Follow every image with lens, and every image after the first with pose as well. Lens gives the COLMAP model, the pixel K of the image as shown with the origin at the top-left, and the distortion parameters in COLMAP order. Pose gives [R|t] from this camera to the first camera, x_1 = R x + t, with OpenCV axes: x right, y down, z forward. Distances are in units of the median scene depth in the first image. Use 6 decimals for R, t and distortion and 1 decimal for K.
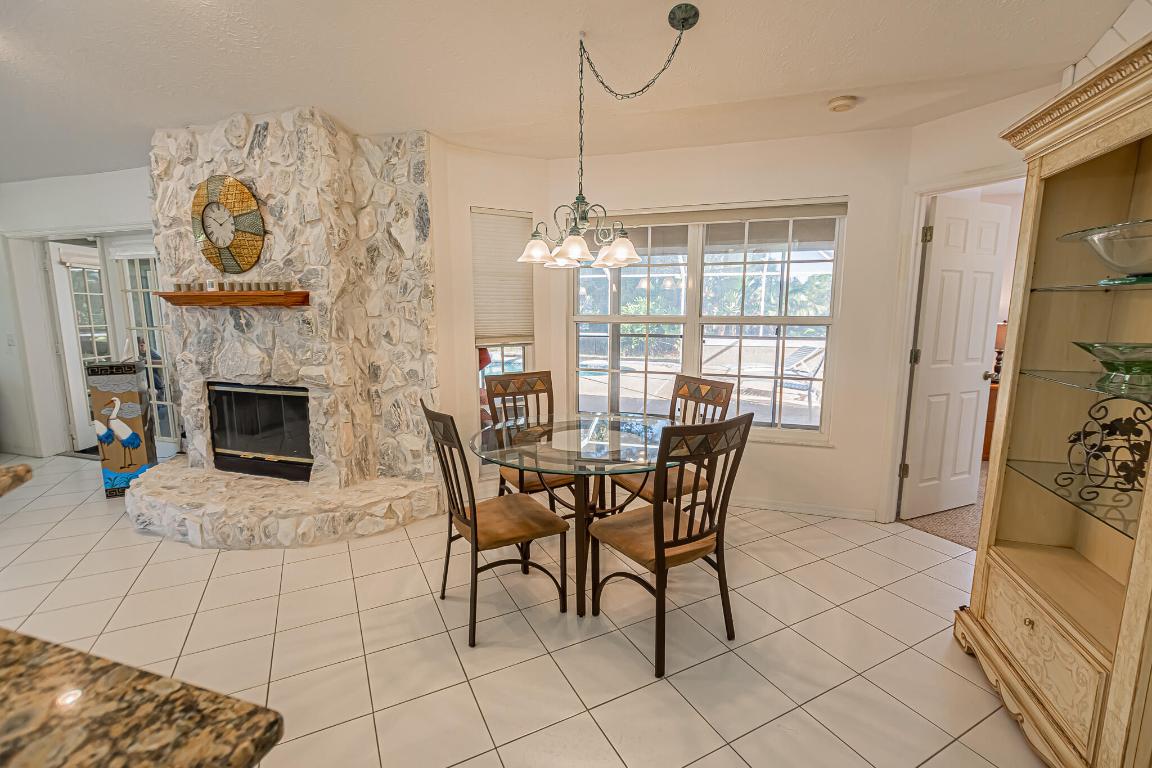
lens RADIAL K [[509.0, 0, 576.6], [0, 509.0, 384.8], [0, 0, 1]] dist [0.000359, -0.000914]
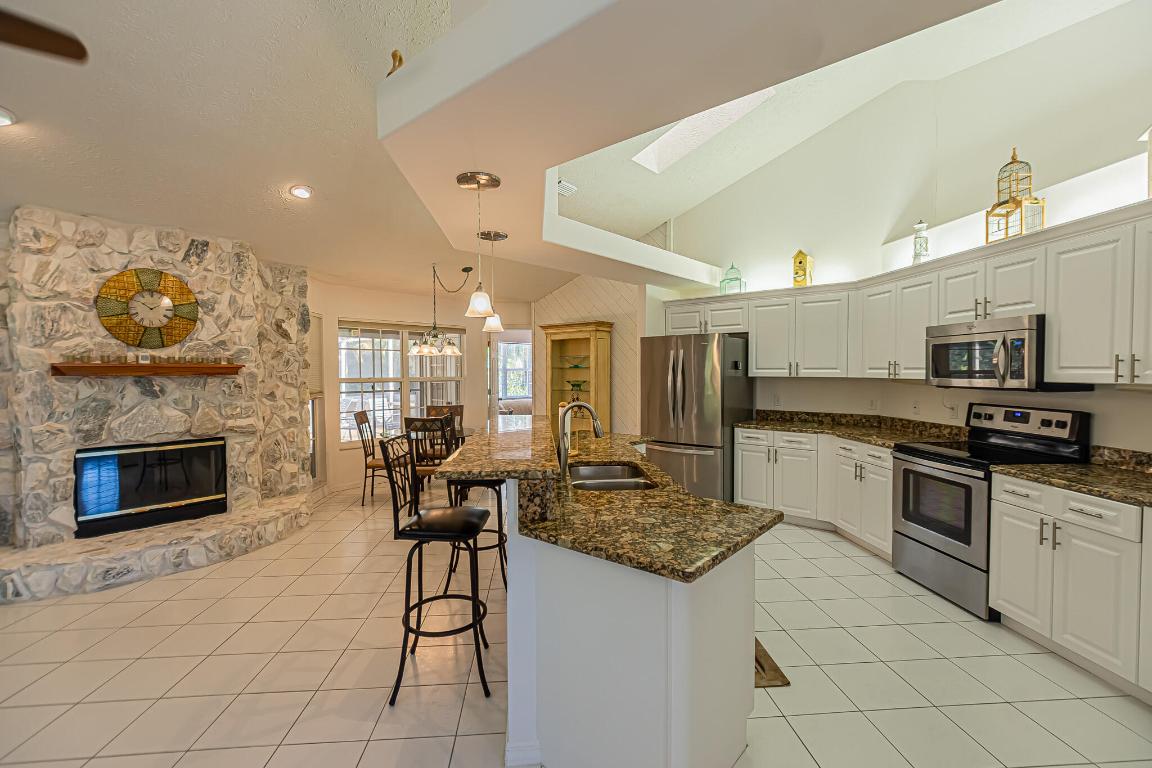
lens RADIAL K [[509.0, 0, 576.6], [0, 509.0, 384.8], [0, 0, 1]] dist [0.000359, -0.000914]
pose [[0.393316, -0.029668, 0.918925, -1.382012], [0.144225, 0.989096, -0.029798, 0.042552], [-0.908021, 0.144251, 0.393306, -0.349734]]
